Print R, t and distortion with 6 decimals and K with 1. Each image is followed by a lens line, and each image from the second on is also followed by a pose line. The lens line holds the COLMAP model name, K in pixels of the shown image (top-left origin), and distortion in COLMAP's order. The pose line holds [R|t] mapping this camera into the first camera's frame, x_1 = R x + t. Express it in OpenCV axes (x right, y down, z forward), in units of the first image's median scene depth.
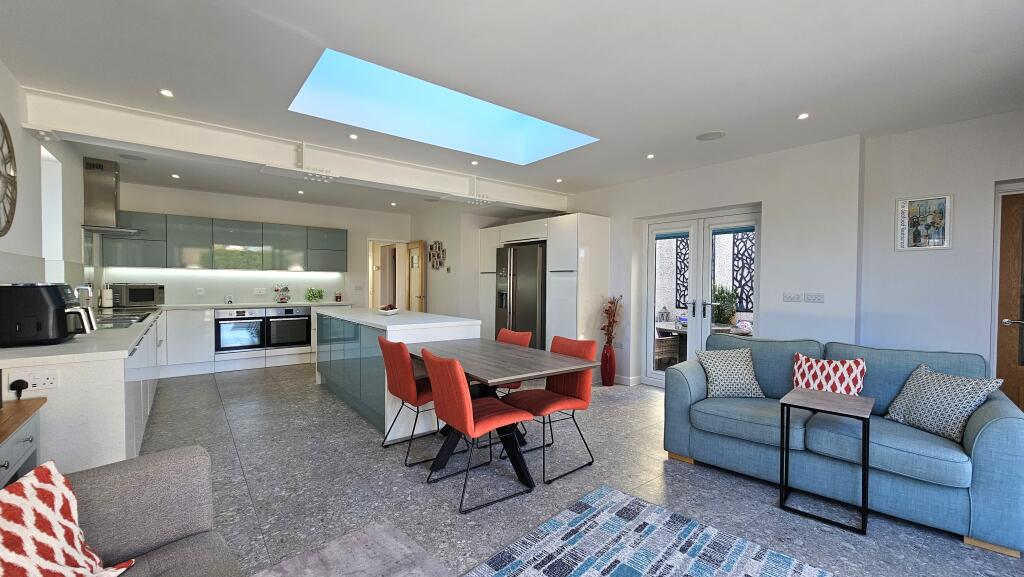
lens RADIAL K [[407.4, 0, 501.2], [0, 407.4, 289.1], [0, 0, 1]] dist [0.002910, 0.000157]
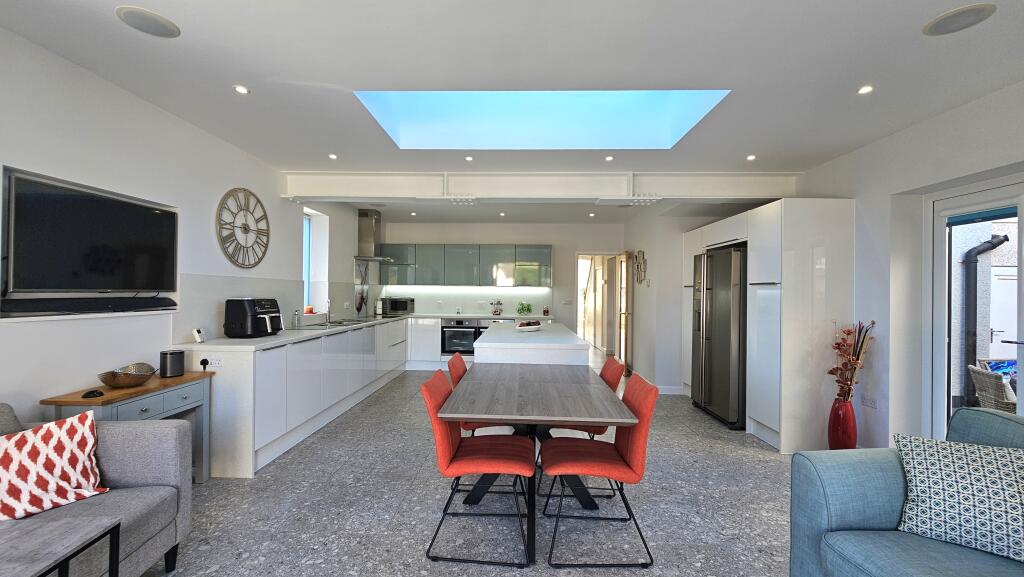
lens RADIAL K [[417.5, 0, 507.3], [0, 417.5, 291.1], [0, 0, 1]] dist [-0.002732, -0.000403]
pose [[0.779602, -0.002380, -0.626270, 0.304081], [-0.015237, 0.999625, -0.022767, -0.009103], [0.626089, 0.027292, 0.779274, 0.187853]]
